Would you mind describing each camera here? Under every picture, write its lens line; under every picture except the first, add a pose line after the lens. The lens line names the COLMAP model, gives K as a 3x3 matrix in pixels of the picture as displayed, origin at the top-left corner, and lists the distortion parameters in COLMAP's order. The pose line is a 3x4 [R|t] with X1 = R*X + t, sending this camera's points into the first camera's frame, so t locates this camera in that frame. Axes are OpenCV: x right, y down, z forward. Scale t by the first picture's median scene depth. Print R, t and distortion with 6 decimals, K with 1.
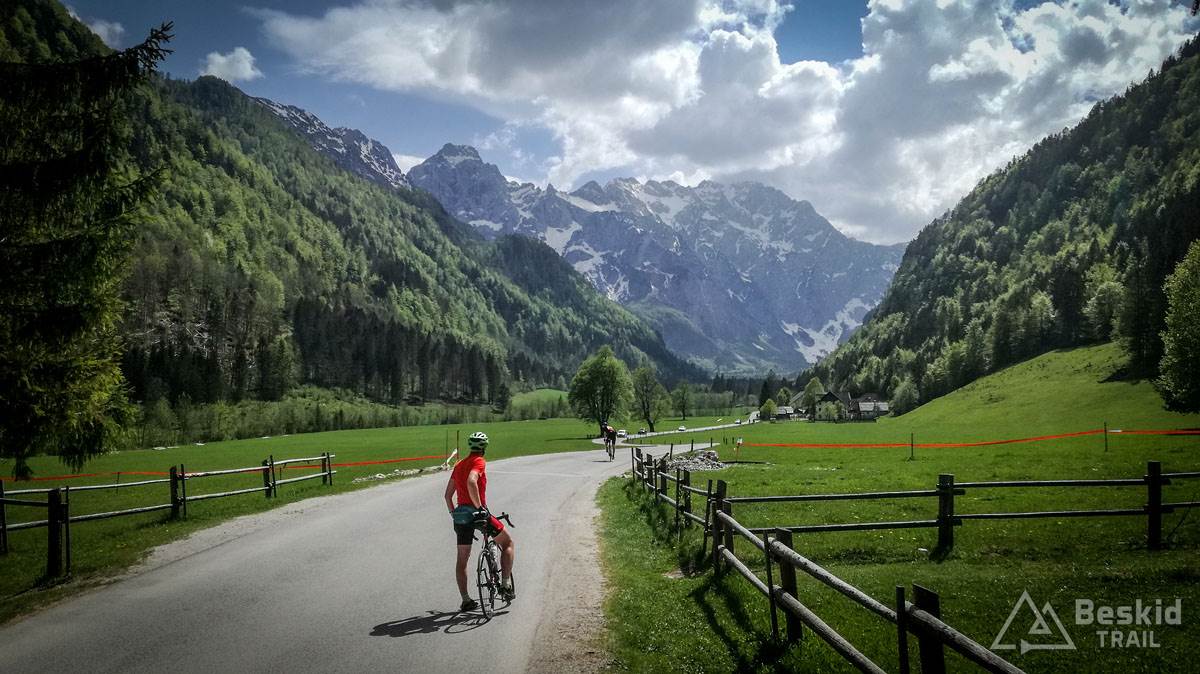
lens RADIAL K [[1126.9, 0, 612.6], [0, 1126.9, 333.6], [0, 0, 1]] dist [0.151053, -0.264352]
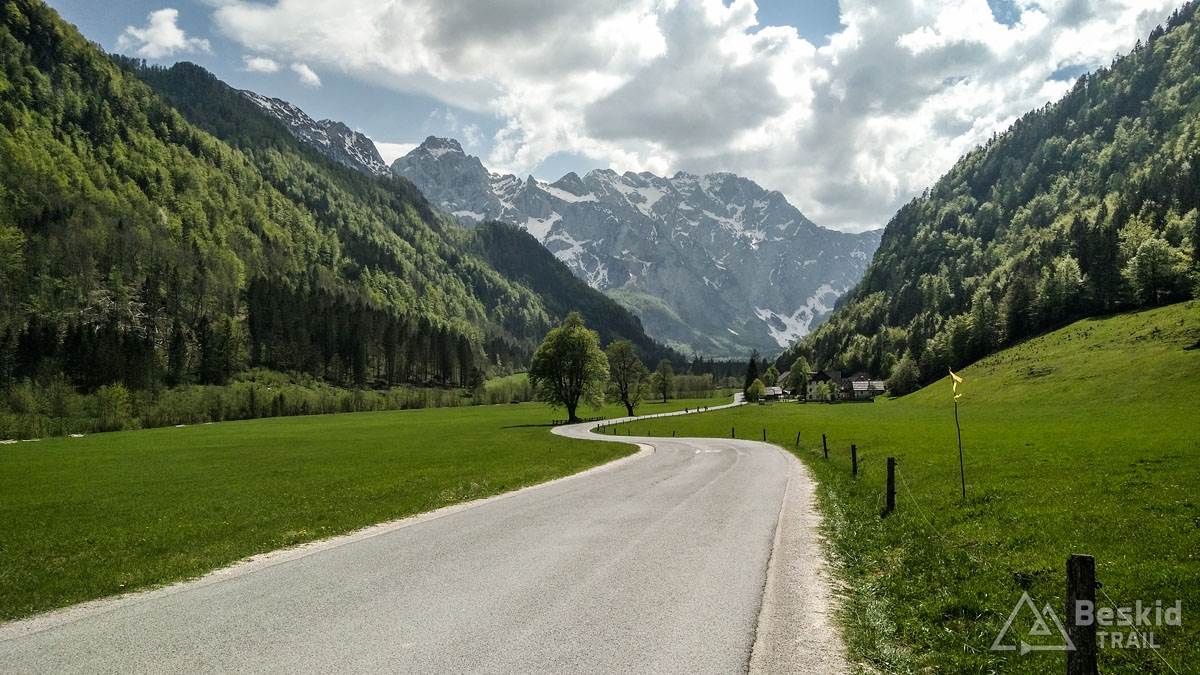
lens RADIAL K [[963.4, 0, 600.0], [0, 963.4, 337.5], [0, 0, 1]] dist [0.058633, -0.000541]
pose [[0.999960, -0.008636, 0.002507, 0.006158], [0.008618, 0.999937, 0.007130, 0.013285], [-0.002568, -0.007108, 0.999971, 0.161641]]
